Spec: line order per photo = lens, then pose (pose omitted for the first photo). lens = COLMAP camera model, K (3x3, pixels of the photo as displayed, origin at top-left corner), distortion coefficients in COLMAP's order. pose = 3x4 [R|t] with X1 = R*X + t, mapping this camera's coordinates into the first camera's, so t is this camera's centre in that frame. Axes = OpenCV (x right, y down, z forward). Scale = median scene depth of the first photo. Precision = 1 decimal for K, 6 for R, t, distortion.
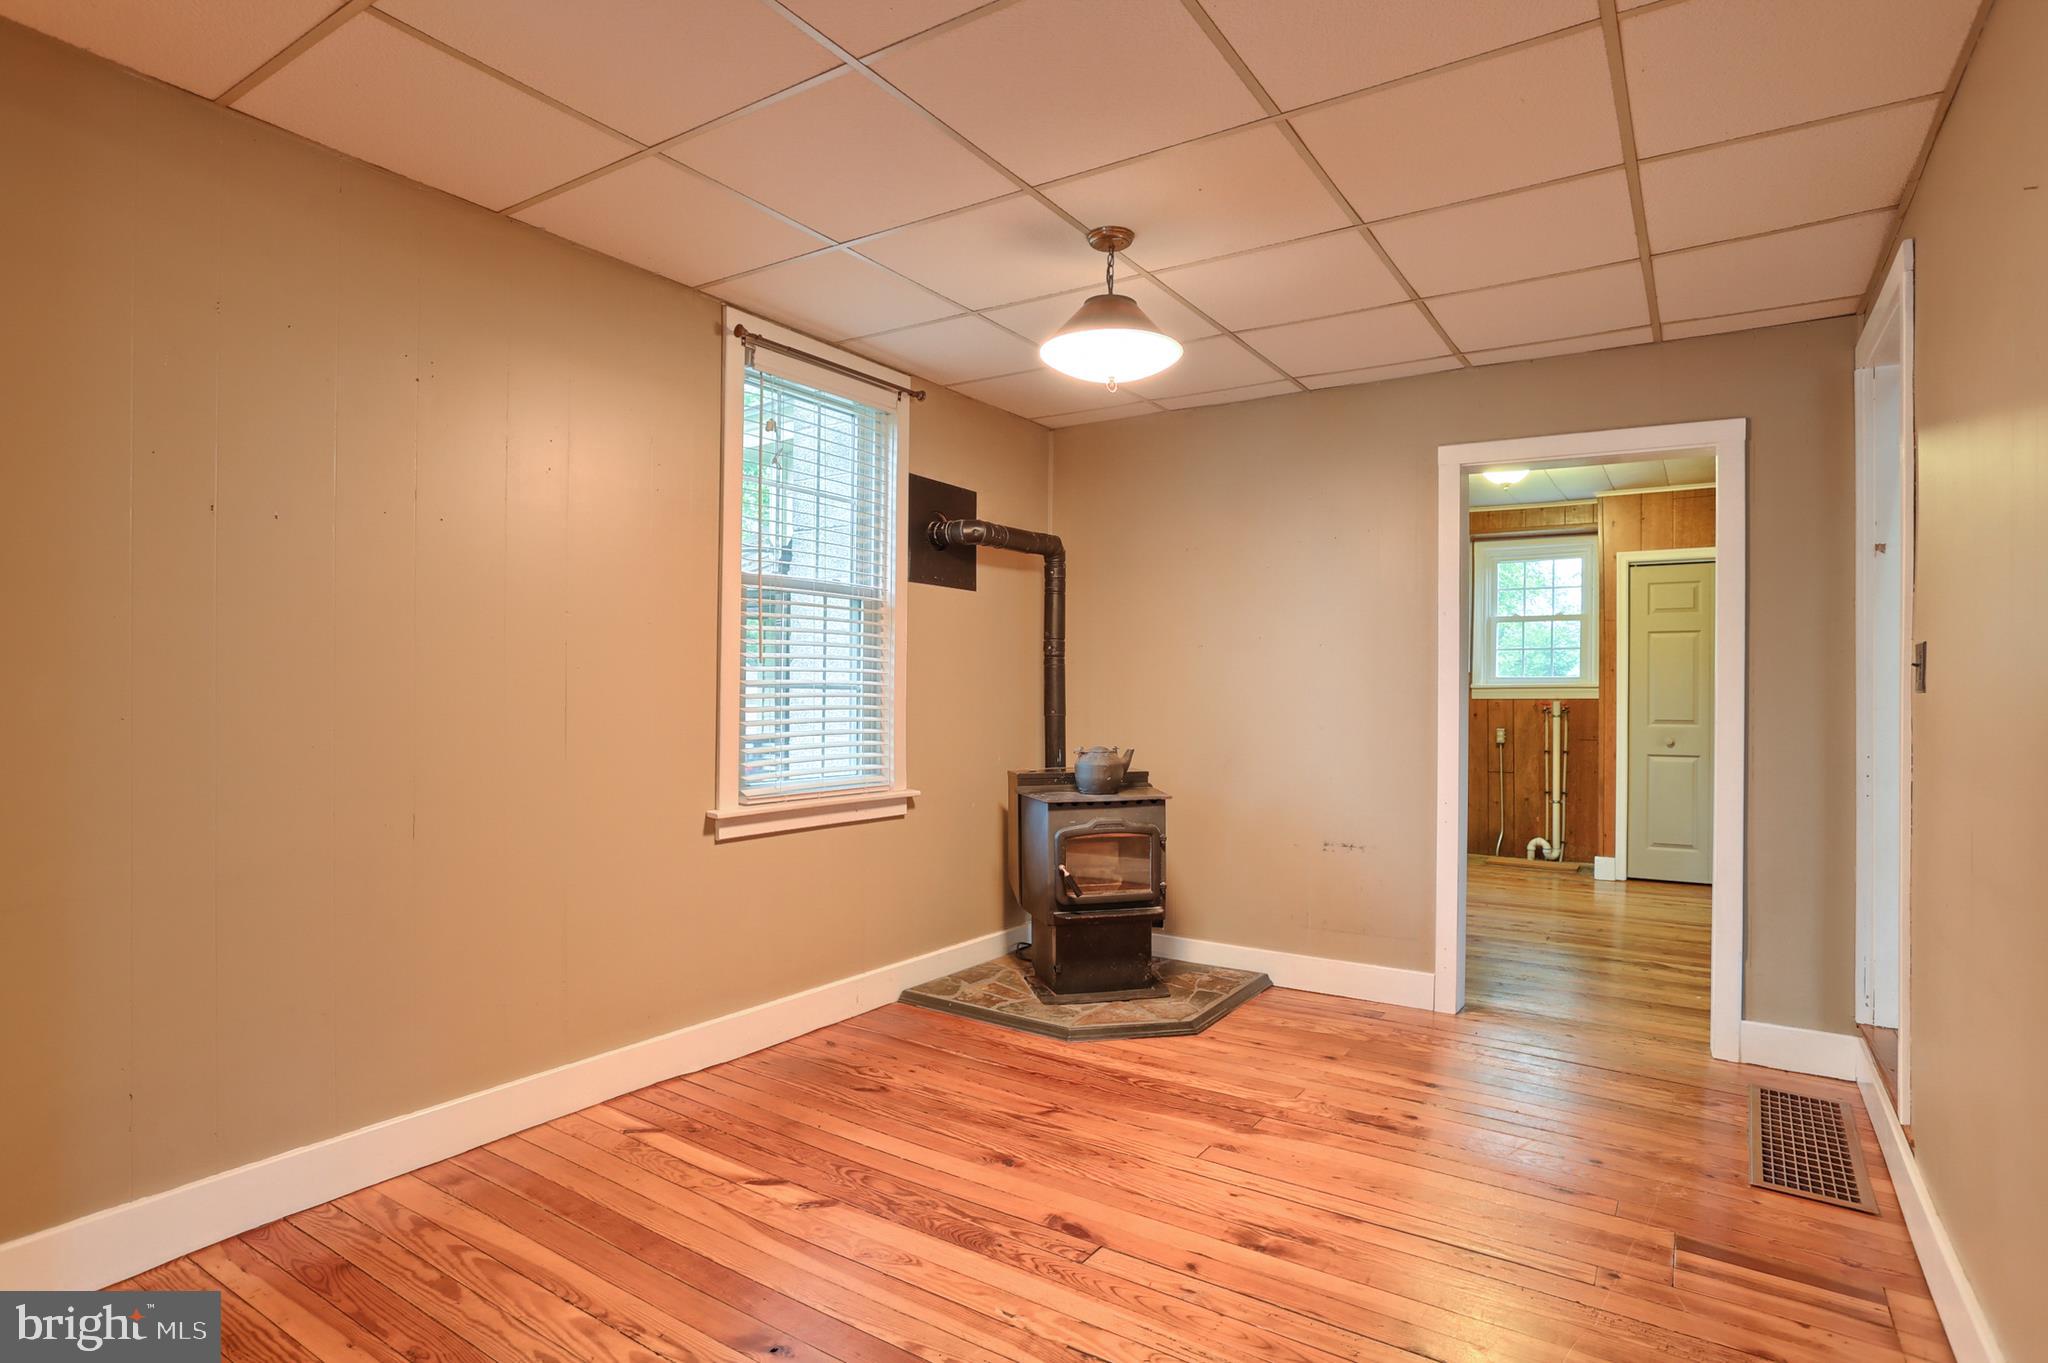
lens RADIAL K [[1037.2, 0, 1033.7], [0, 1037.2, 692.5], [0, 0, 1]] dist [-0.039344, 0.006071]
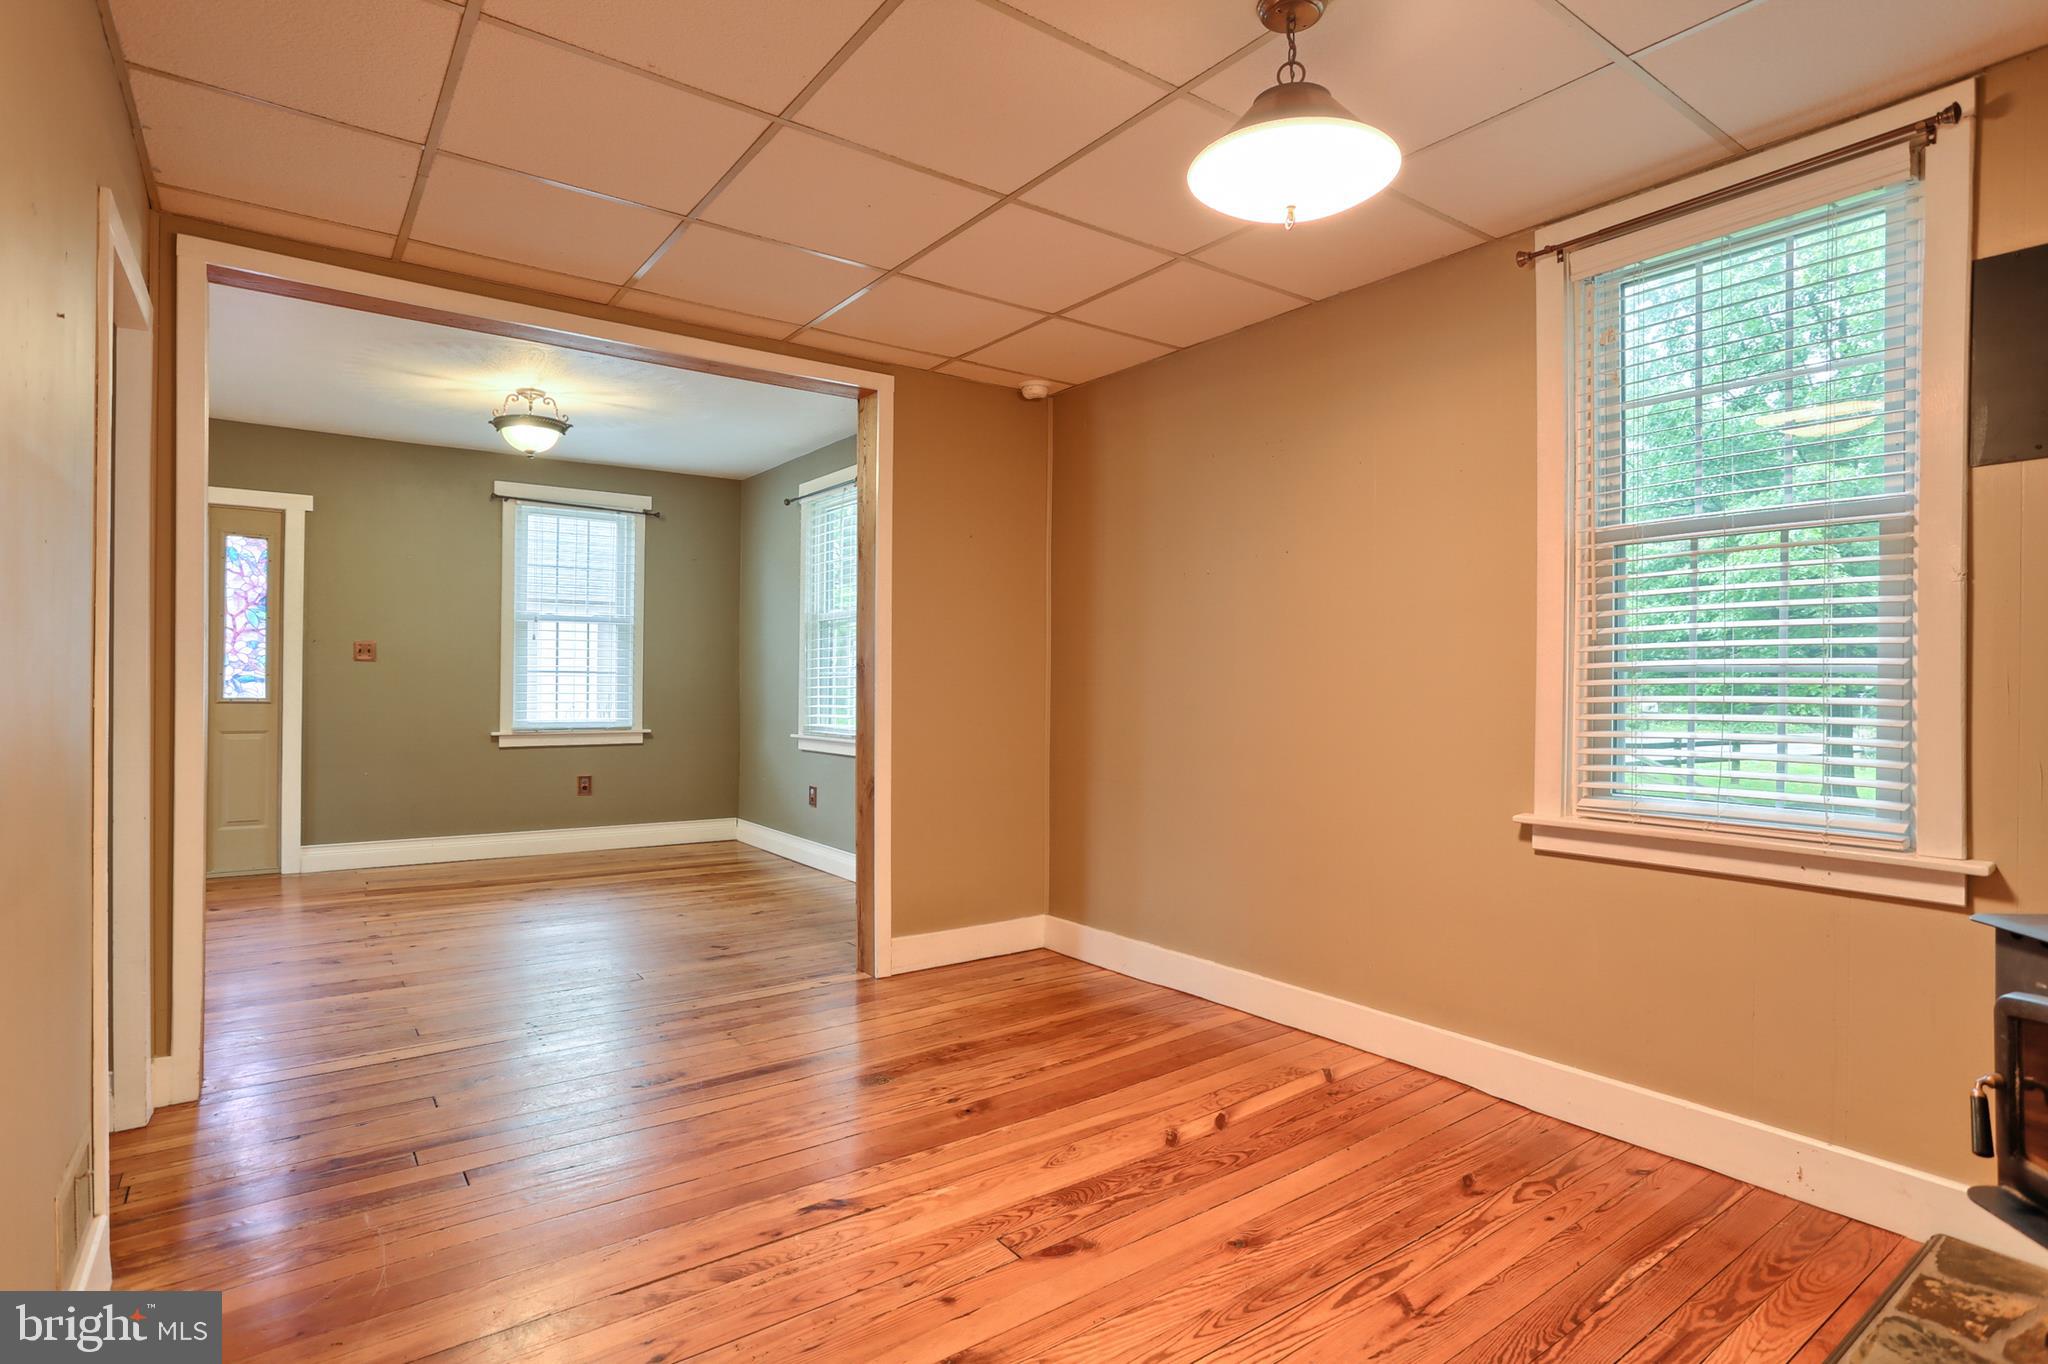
lens RADIAL K [[1037.2, 0, 1034.1], [0, 1037.2, 677.3], [0, 0, 1]] dist [-0.039344, 0.006071]
pose [[-0.336808, -0.011529, -0.941503, 0.736929], [-0.007111, 0.999928, -0.009701, 0.011706], [0.941546, 0.003428, -0.336866, 1.022958]]
